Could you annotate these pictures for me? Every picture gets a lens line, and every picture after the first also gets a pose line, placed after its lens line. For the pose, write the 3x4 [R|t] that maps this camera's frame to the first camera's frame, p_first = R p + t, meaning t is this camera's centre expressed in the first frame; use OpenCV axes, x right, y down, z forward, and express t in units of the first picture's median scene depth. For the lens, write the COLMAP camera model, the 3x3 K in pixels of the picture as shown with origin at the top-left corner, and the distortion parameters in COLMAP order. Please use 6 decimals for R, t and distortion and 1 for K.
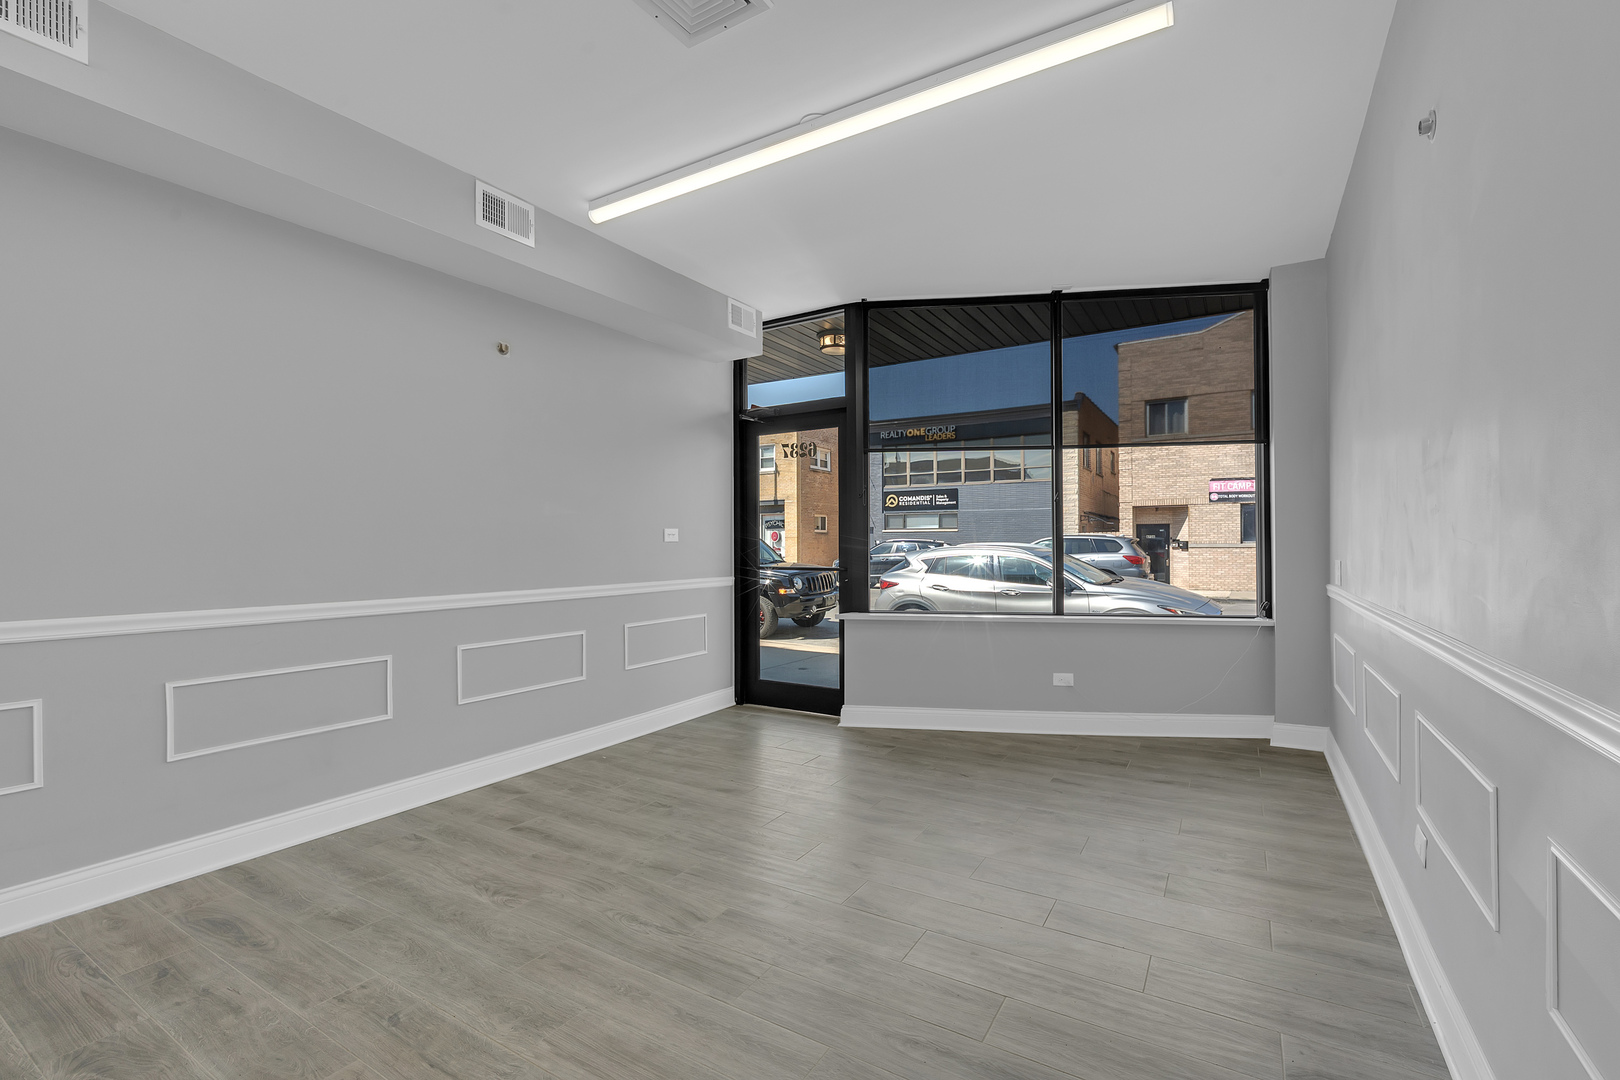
lens RADIAL K [[711.6, 0, 814.5], [0, 711.6, 542.1], [0, 0, 1]] dist [-0.004661, -0.000543]
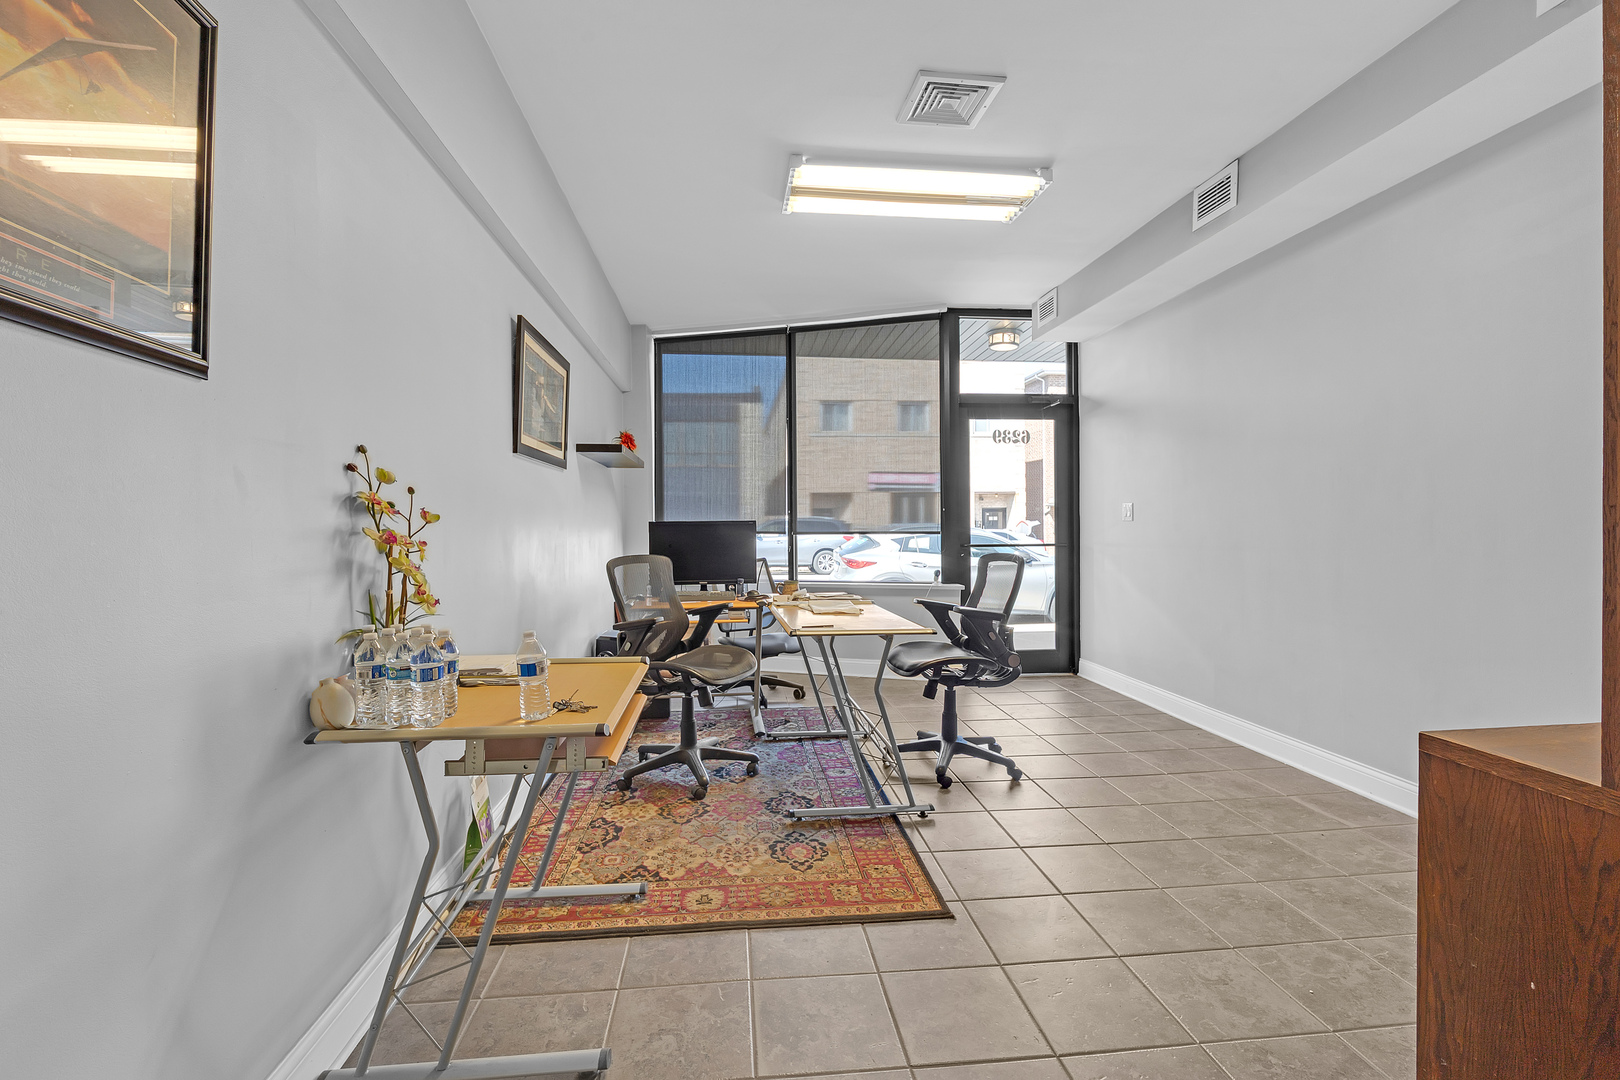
lens RADIAL K [[711.6, 0, 811.8], [0, 711.6, 540.1], [0, 0, 1]] dist [-0.004661, -0.000543]
pose [[0.800886, -0.018250, 0.598538, -1.032879], [0.006325, 0.999738, 0.022020, 0.002565], [-0.598783, -0.013850, 0.800791, 0.353073]]
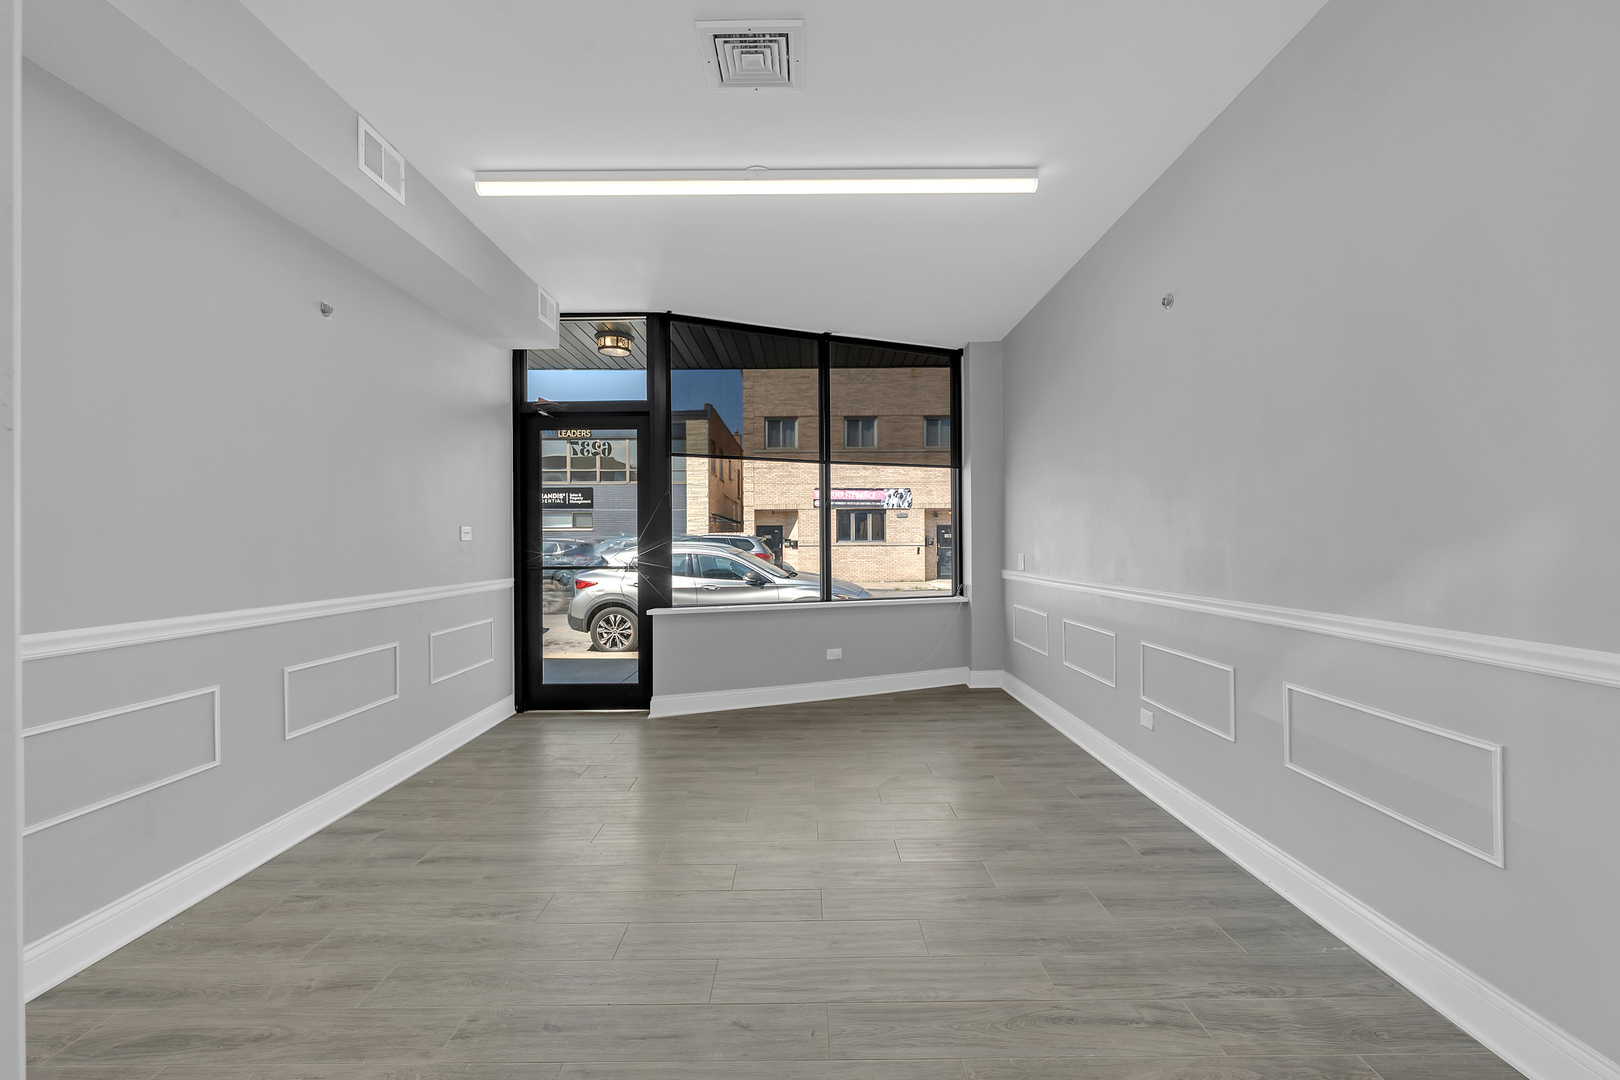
lens RADIAL K [[711.6, 0, 809.8], [0, 711.6, 542.8], [0, 0, 1]] dist [-0.004661, -0.000543]
pose [[0.847885, -0.001833, 0.530177, -0.327443], [0.001015, 0.999998, 0.001833, 0.001188], [-0.530180, -0.001016, 0.847885, -0.007929]]
